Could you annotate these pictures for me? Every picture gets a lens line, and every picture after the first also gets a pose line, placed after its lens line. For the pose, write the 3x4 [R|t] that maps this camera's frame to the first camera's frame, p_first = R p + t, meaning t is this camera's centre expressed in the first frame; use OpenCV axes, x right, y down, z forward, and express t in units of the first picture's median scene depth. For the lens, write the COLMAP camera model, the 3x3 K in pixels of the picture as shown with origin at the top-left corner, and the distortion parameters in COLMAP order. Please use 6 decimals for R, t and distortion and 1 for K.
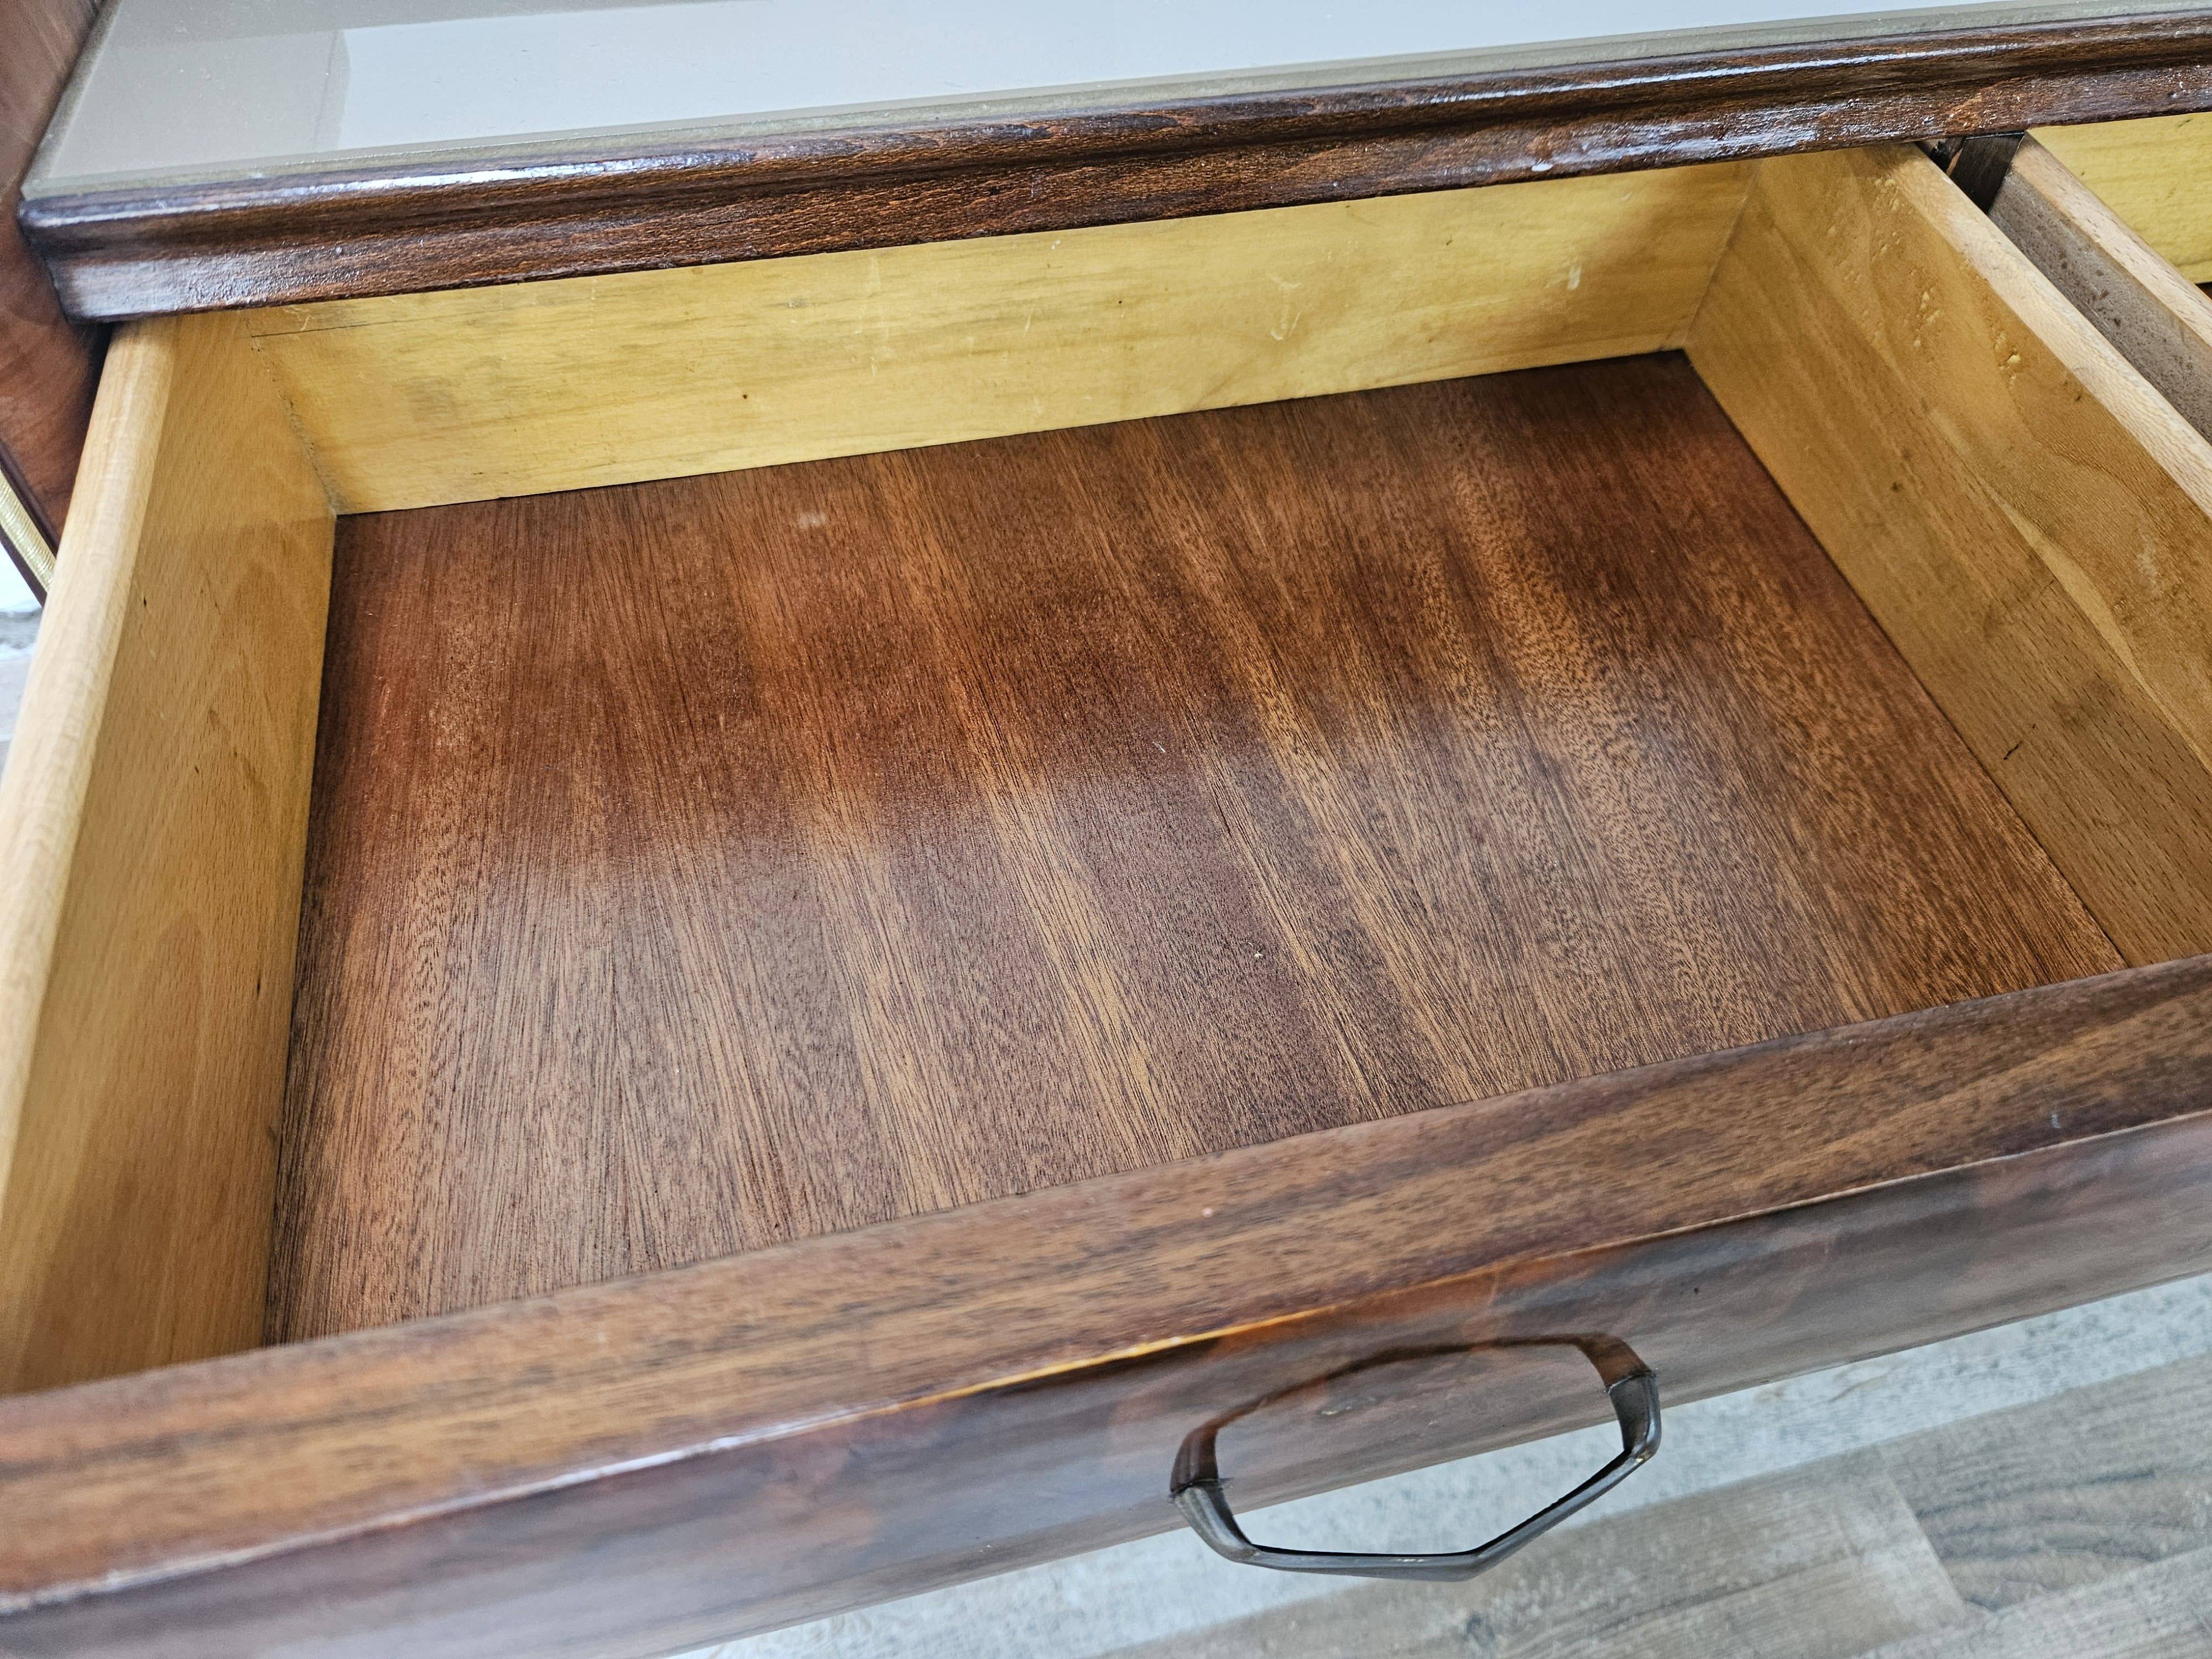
lens RADIAL K [[1483.7, 0, 1059.0], [0, 1483.7, 812.6], [0, 0, 1]] dist [0.049651, -0.052700]
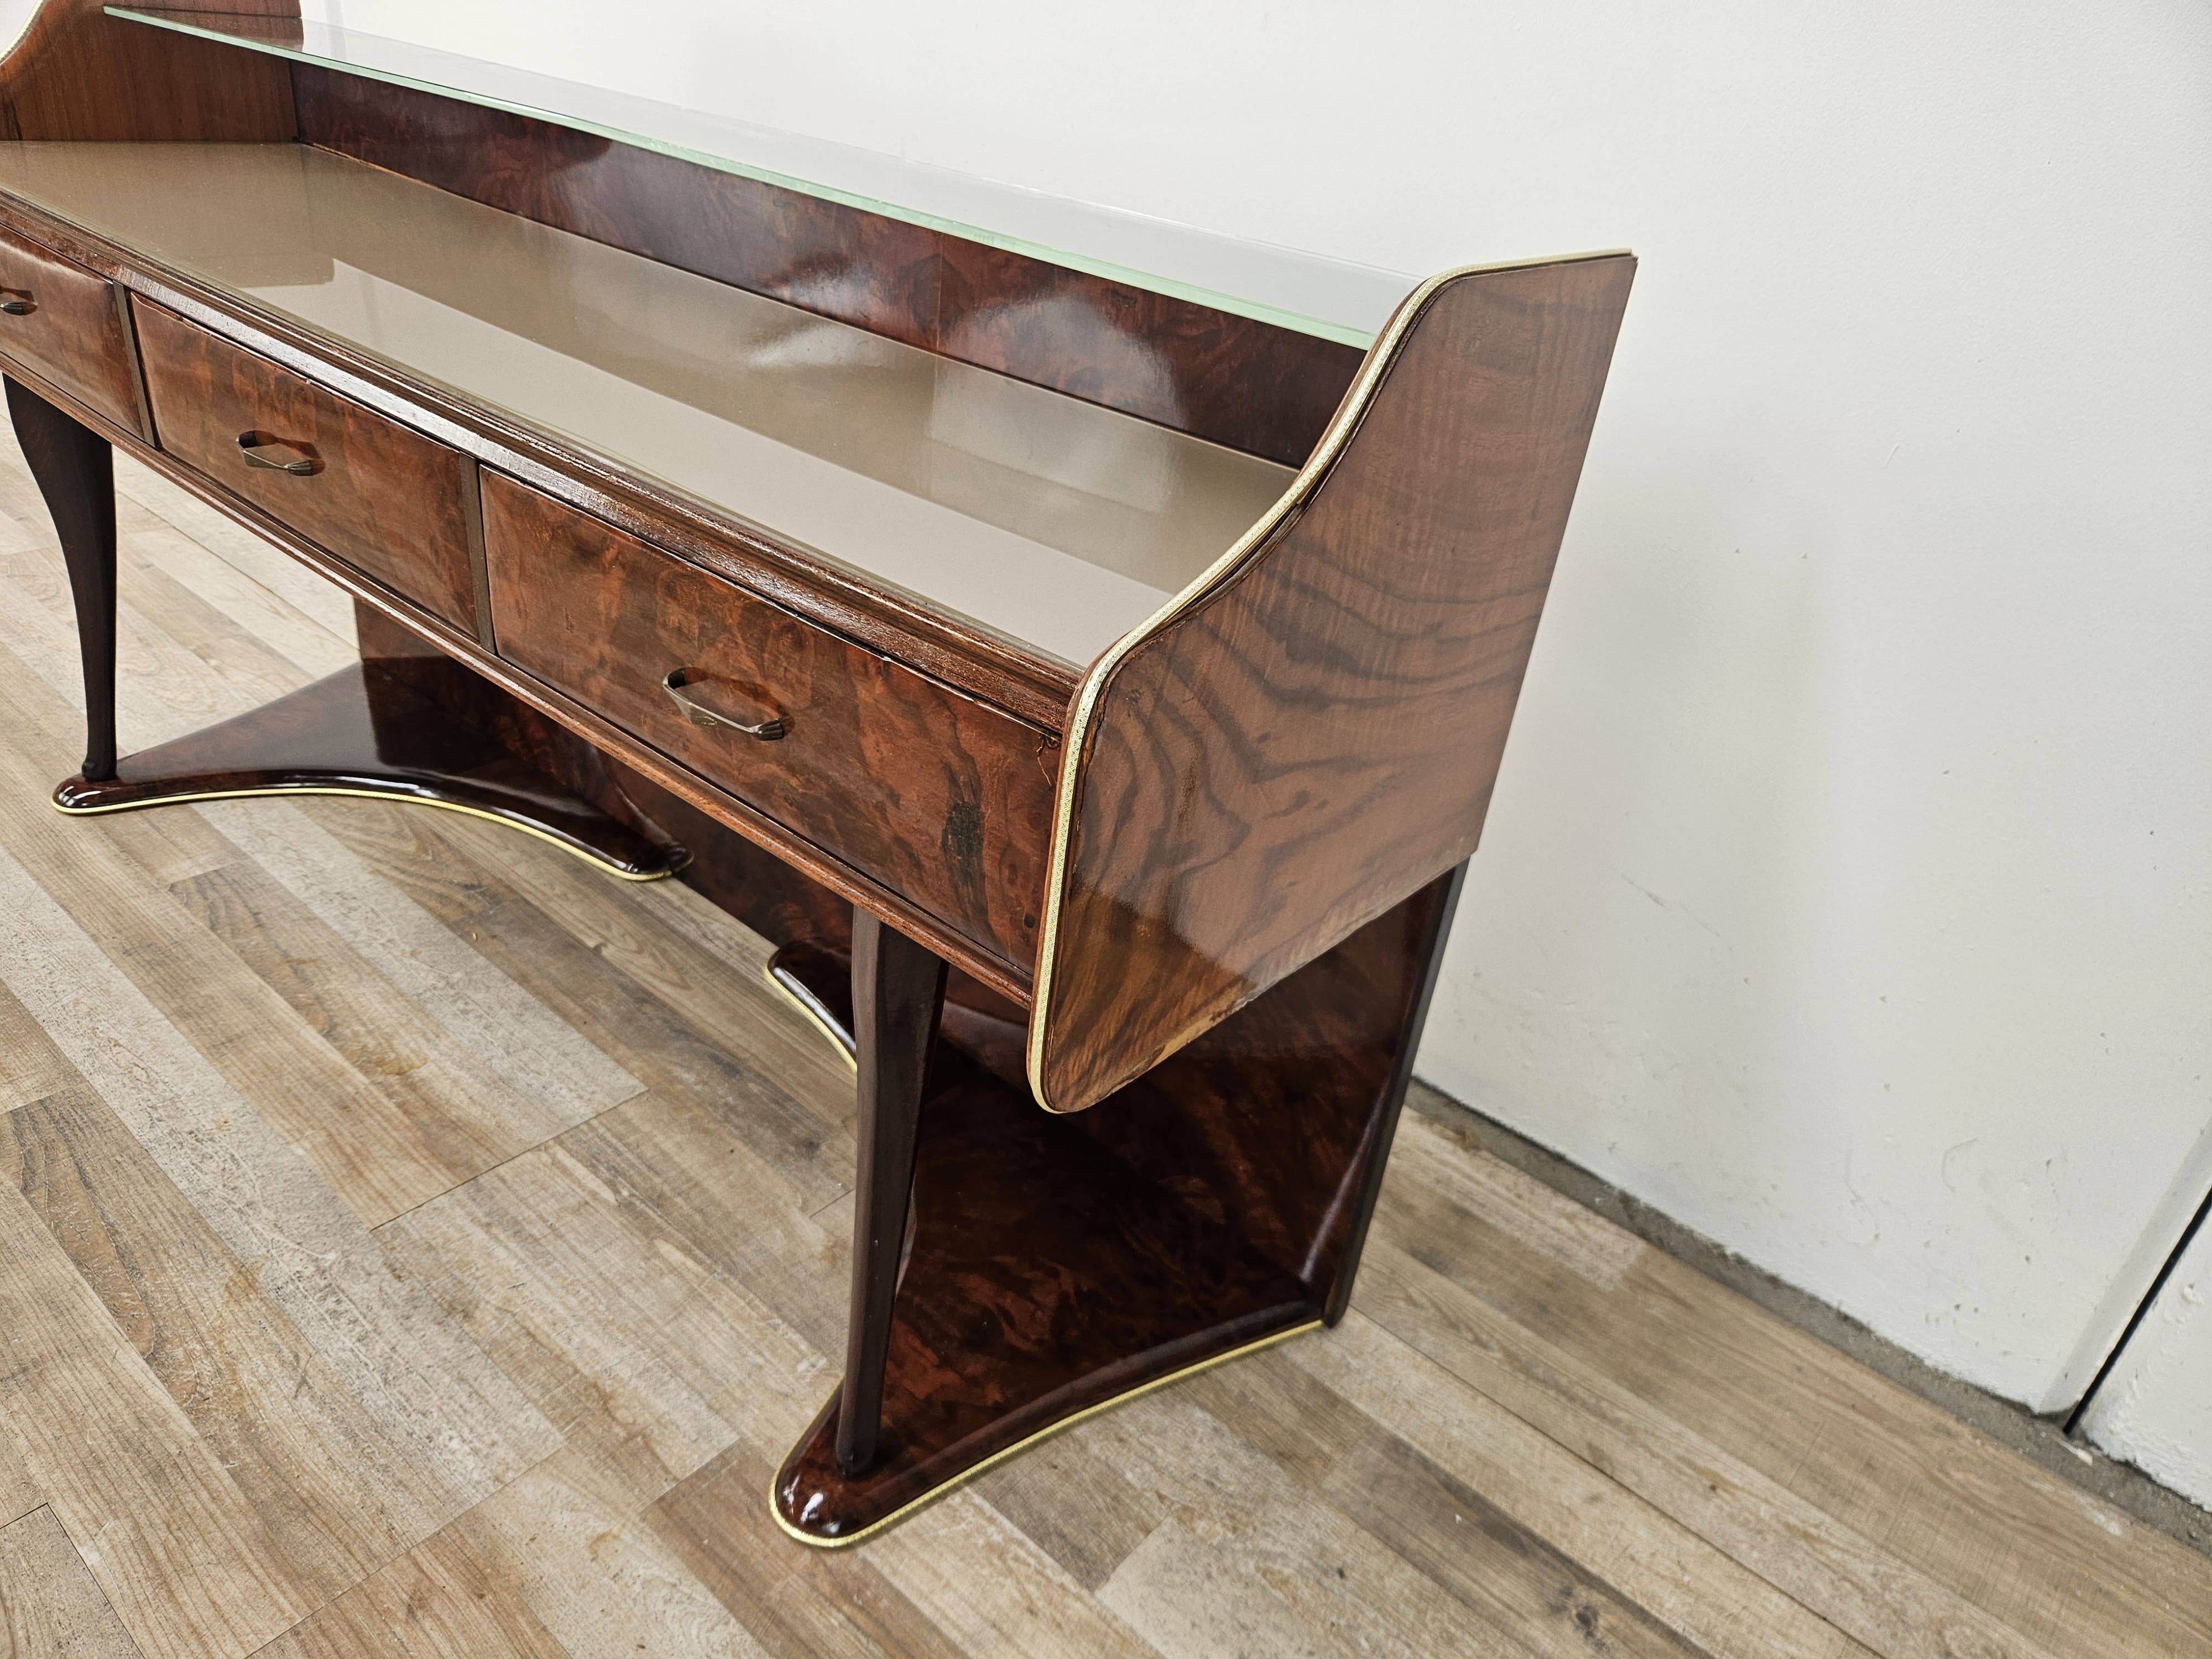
lens RADIAL K [[1483.7, 0, 1115.6], [0, 1483.7, 844.4], [0, 0, 1]] dist [0.049651, -0.052700]
pose [[0.591269, 0.453731, -0.666731, 4.419147], [-0.675718, 0.730007, -0.102447, -0.721280], [0.440235, 0.511095, 0.738224, 0.315741]]
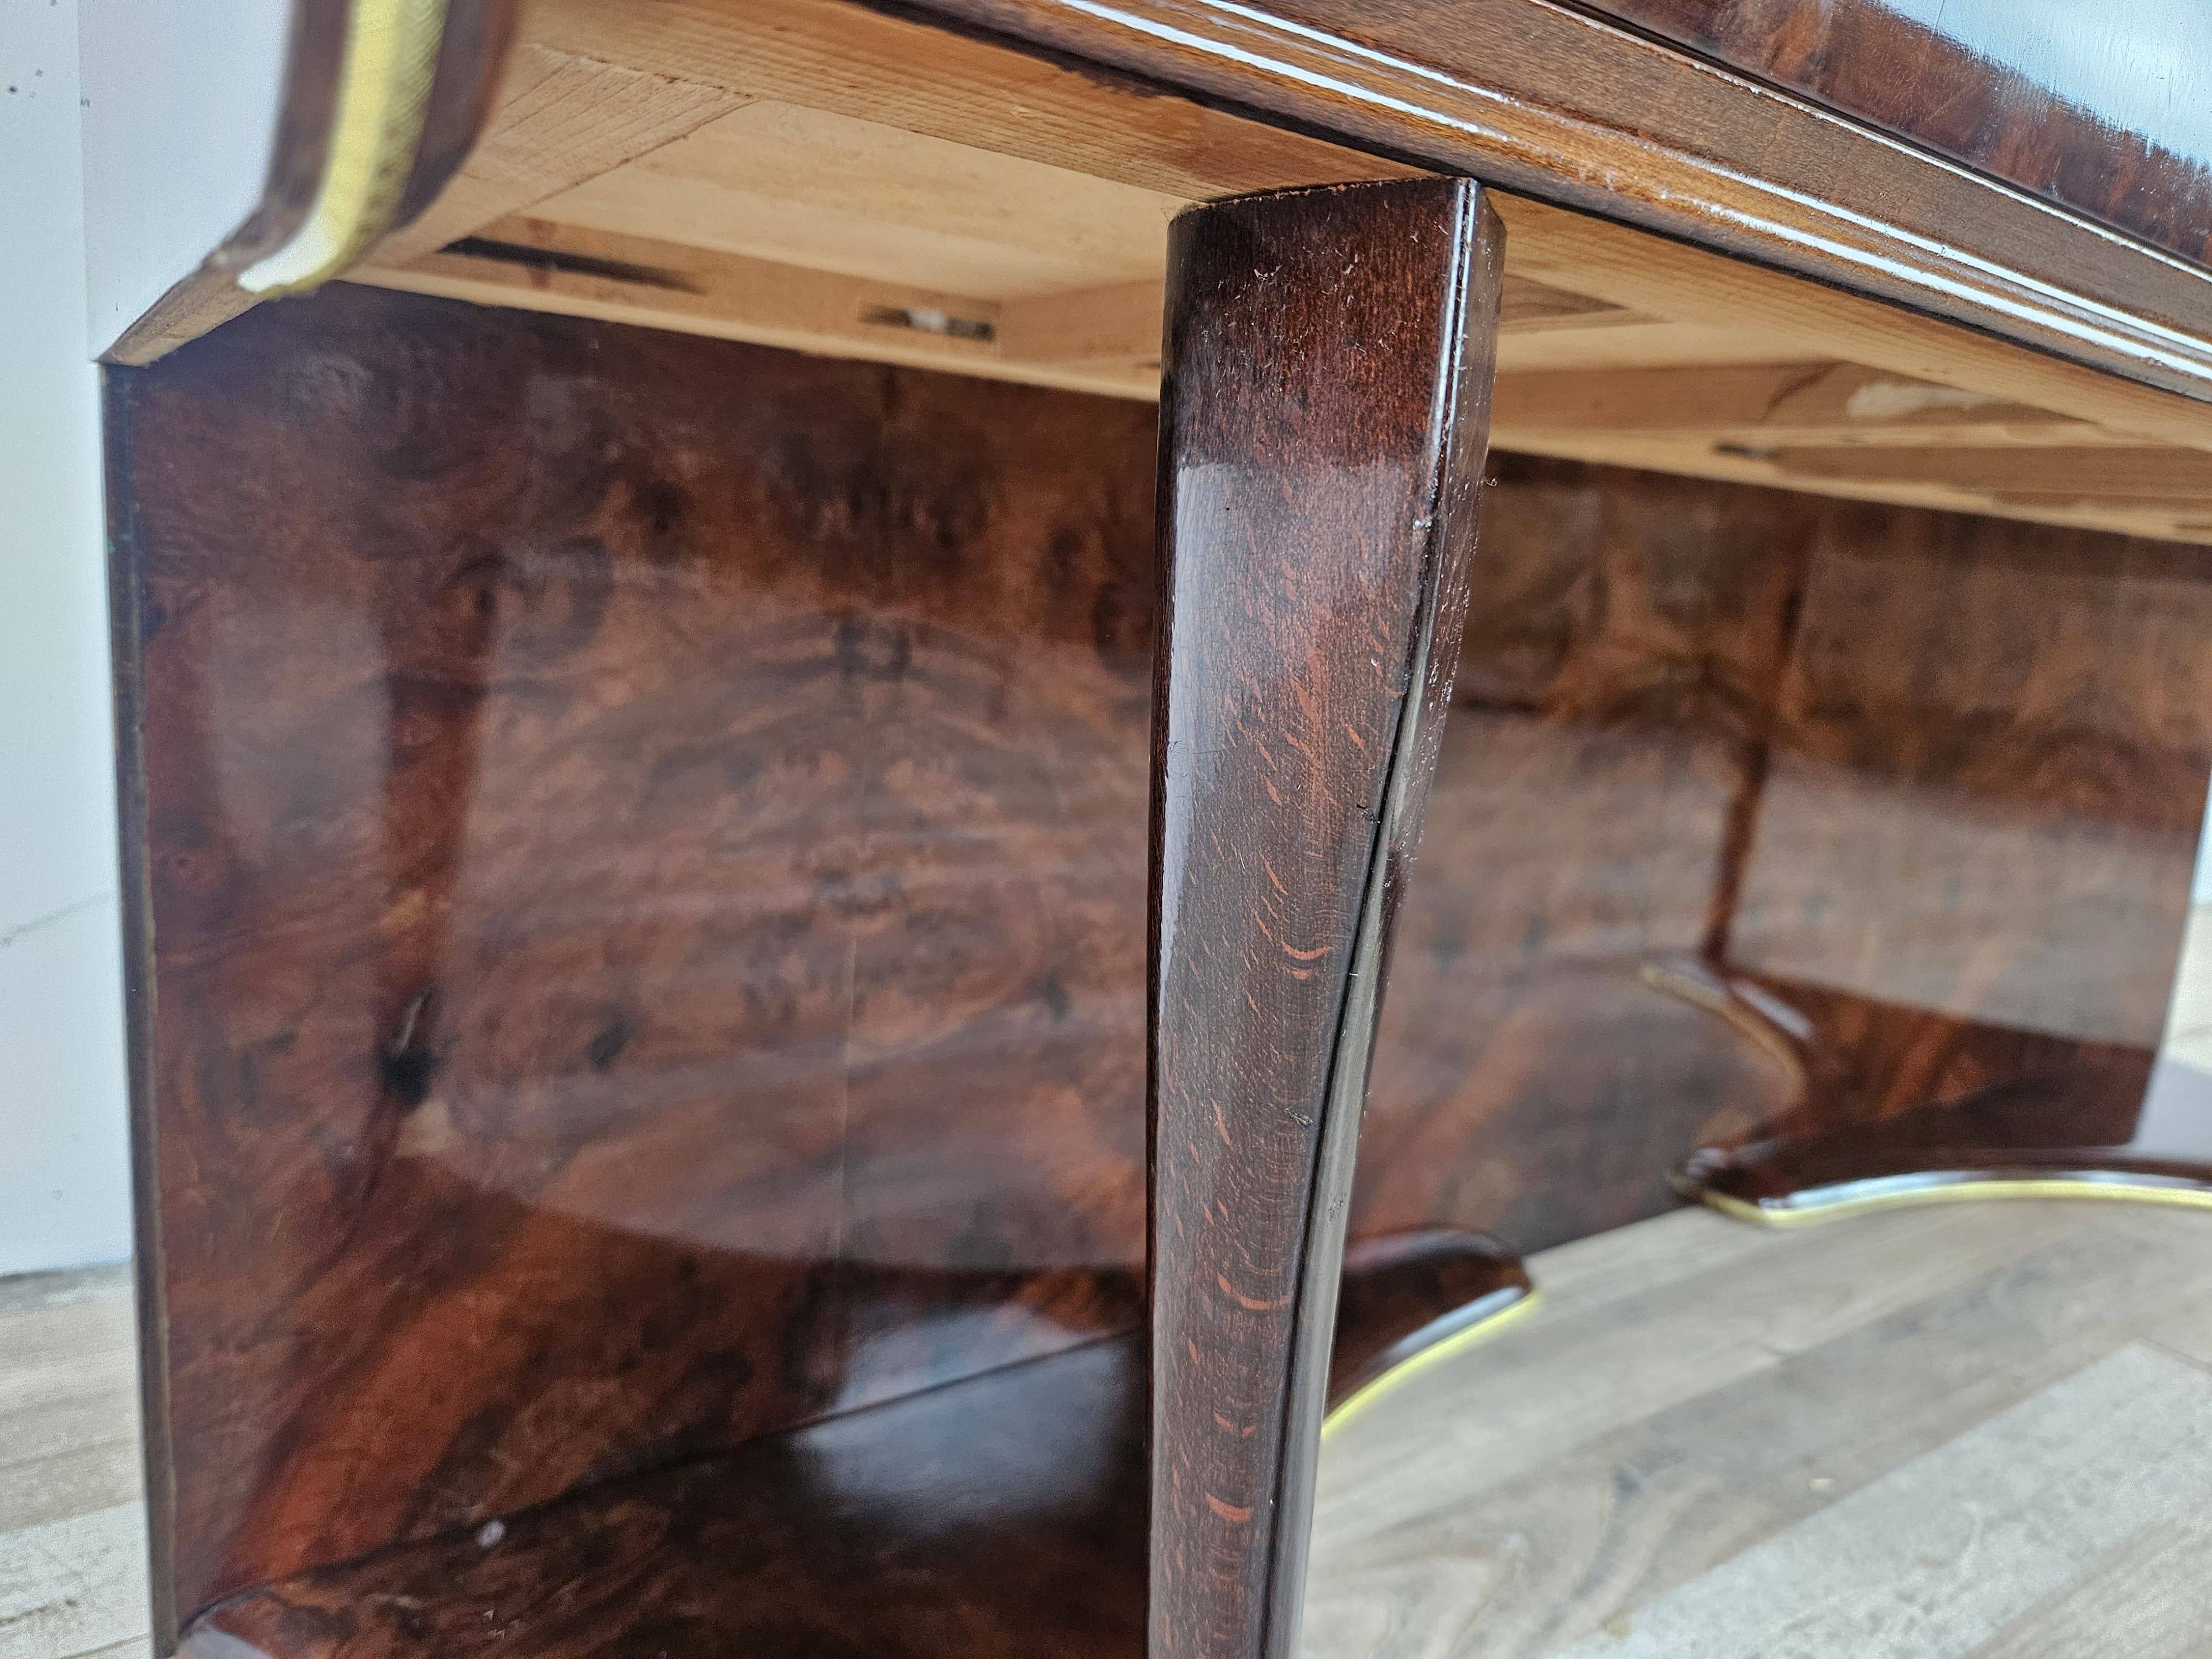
lens RADIAL K [[1483.7, 0, 1090.1], [0, 1483.7, 835.4], [0, 0, 1]] dist [0.049651, -0.052700]
pose [[0.933840, -0.001819, 0.357687, -0.565425], [0.214305, 0.803485, -0.555415, 0.380822], [-0.286386, 0.595322, 0.750716, 1.025440]]
